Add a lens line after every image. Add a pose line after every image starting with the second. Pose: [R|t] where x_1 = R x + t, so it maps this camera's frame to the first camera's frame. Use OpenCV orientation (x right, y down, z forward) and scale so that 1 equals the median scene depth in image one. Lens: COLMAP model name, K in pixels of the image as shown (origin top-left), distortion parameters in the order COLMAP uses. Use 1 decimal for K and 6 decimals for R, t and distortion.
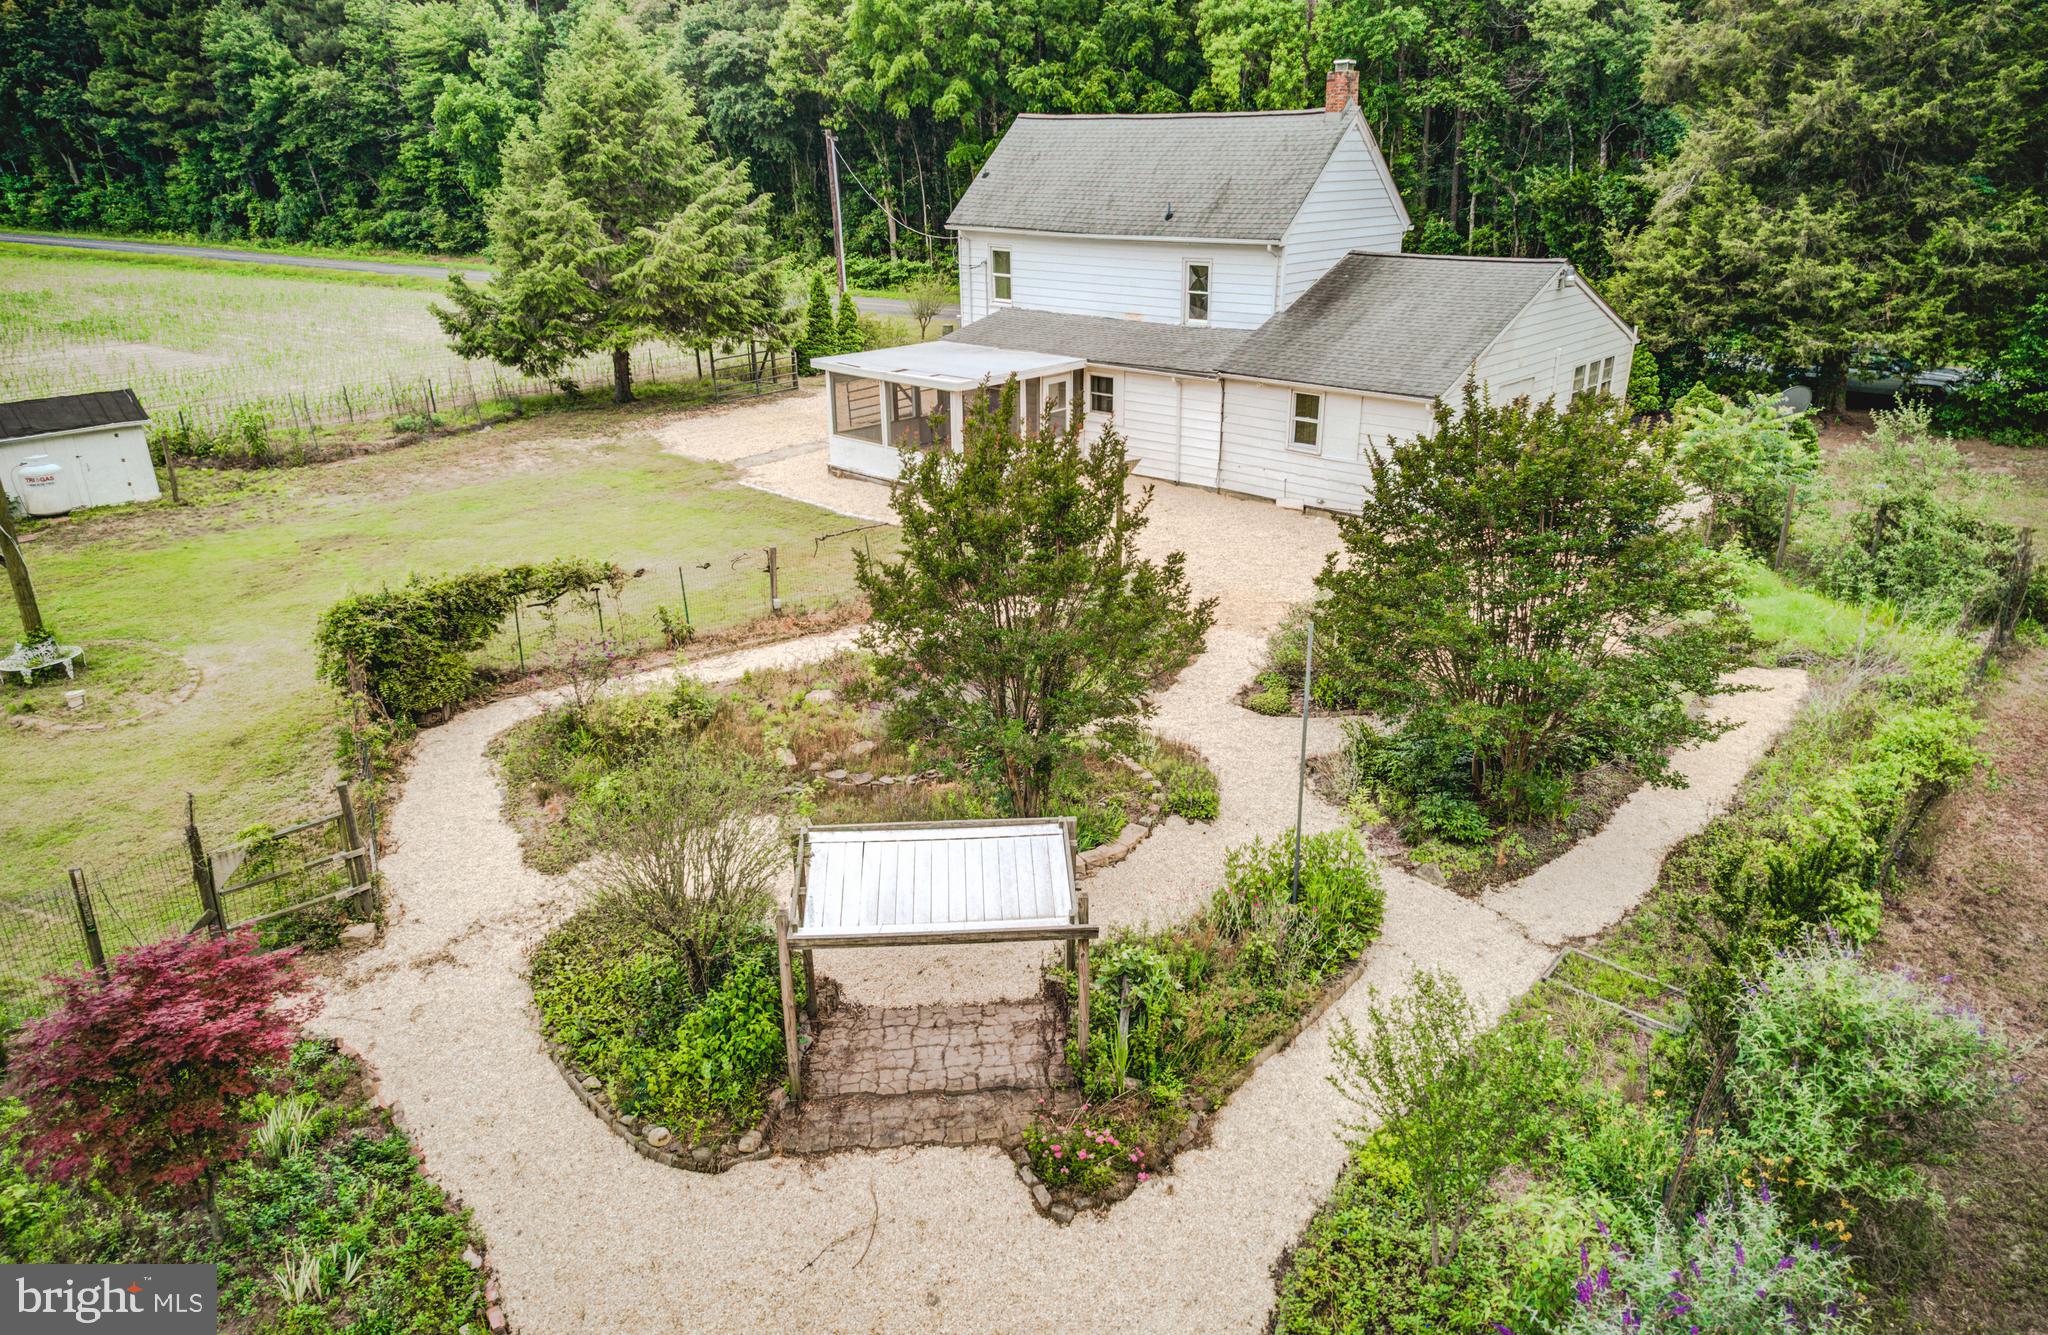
lens RADIAL K [[1322.4, 0, 1054.7], [0, 1322.4, 617.7], [0, 0, 1]] dist [0.089657, -0.061312]
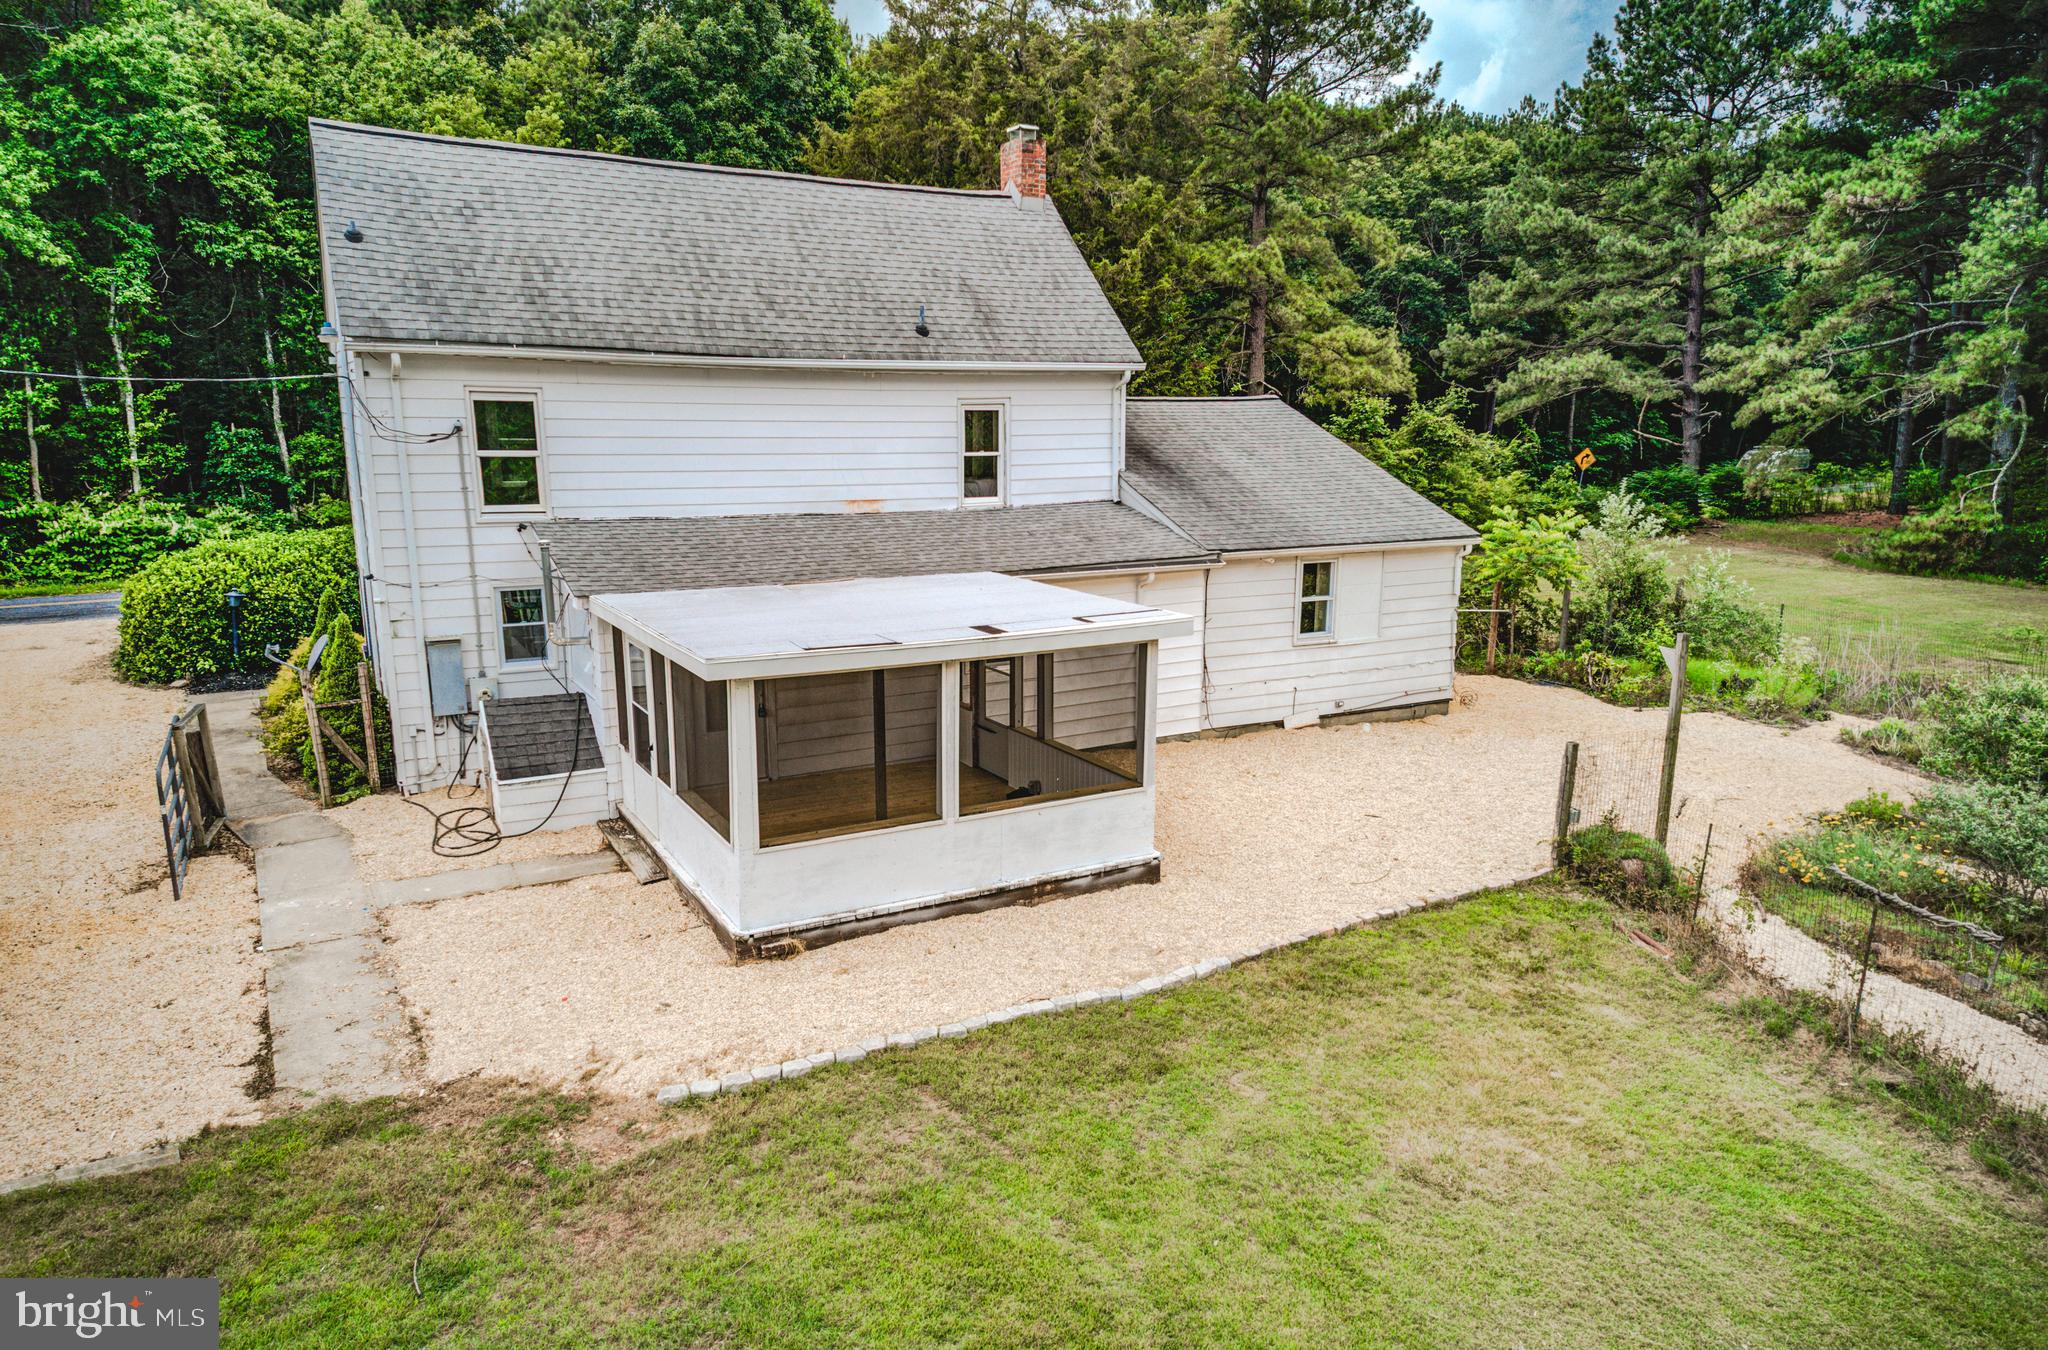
lens RADIAL K [[1311.0, 0, 1016.0], [0, 1311.0, 679.4], [0, 0, 1]] dist [0.090024, -0.066711]
pose [[0.335807, -0.178683, 0.924828, -0.522076], [0.313821, 0.946971, 0.069012, -0.205291], [-0.888116, 0.267056, 0.374074, 0.883837]]
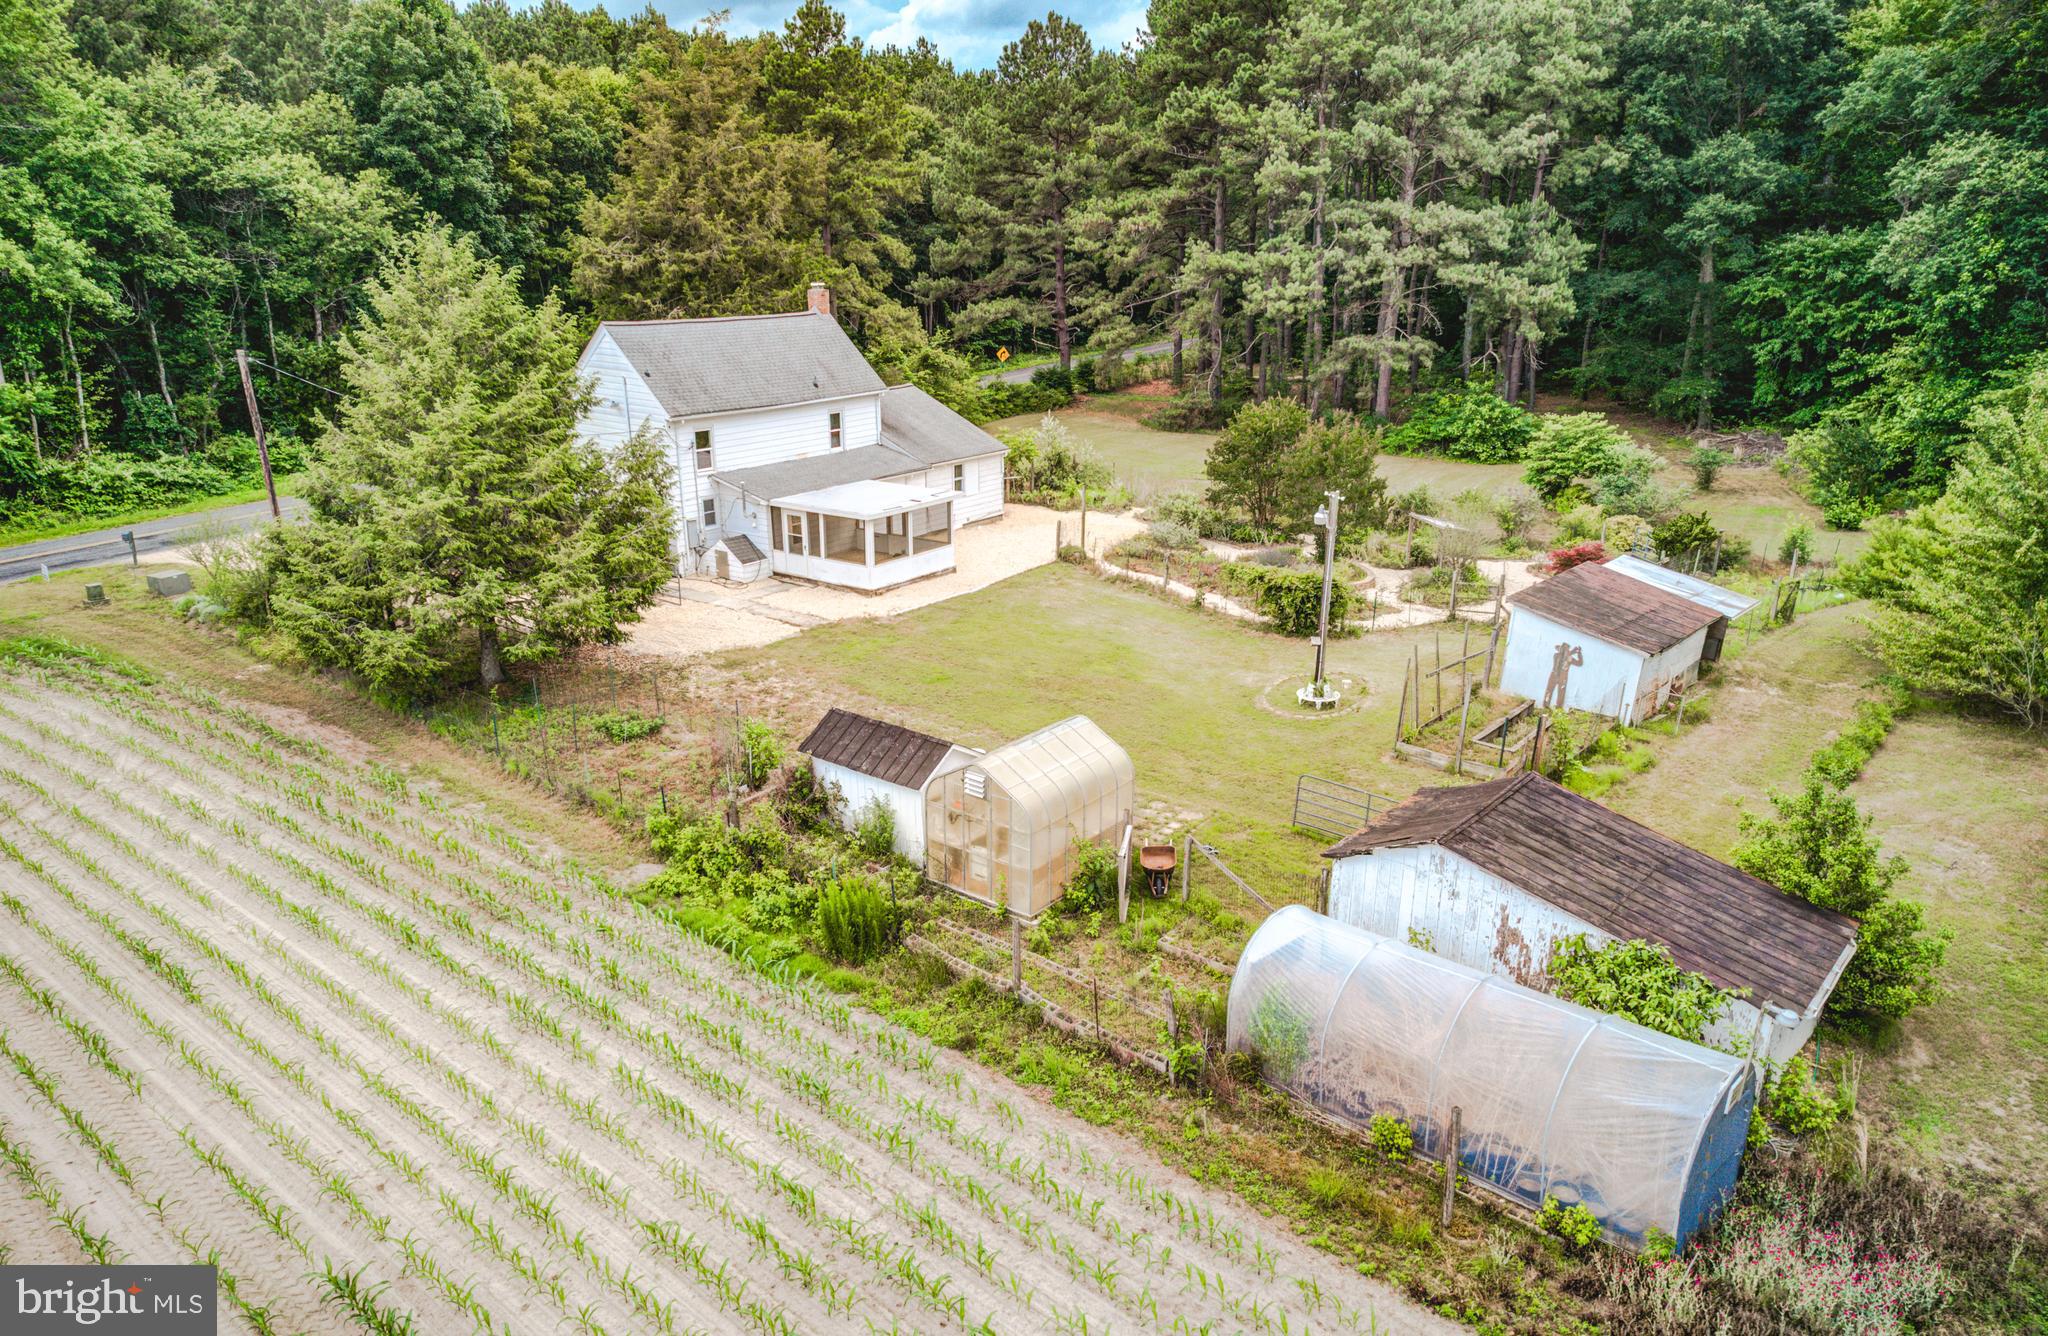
lens RADIAL K [[1345.2, 0, 1000.6], [0, 1345.2, 724.2], [0, 0, 1]] dist [0.090126, -0.066099]
pose [[-0.087062, -0.329119, 0.940266, -1.688872], [0.340479, 0.877182, 0.338564, -0.462764], [-0.936213, 0.349617, 0.035689, 0.991345]]
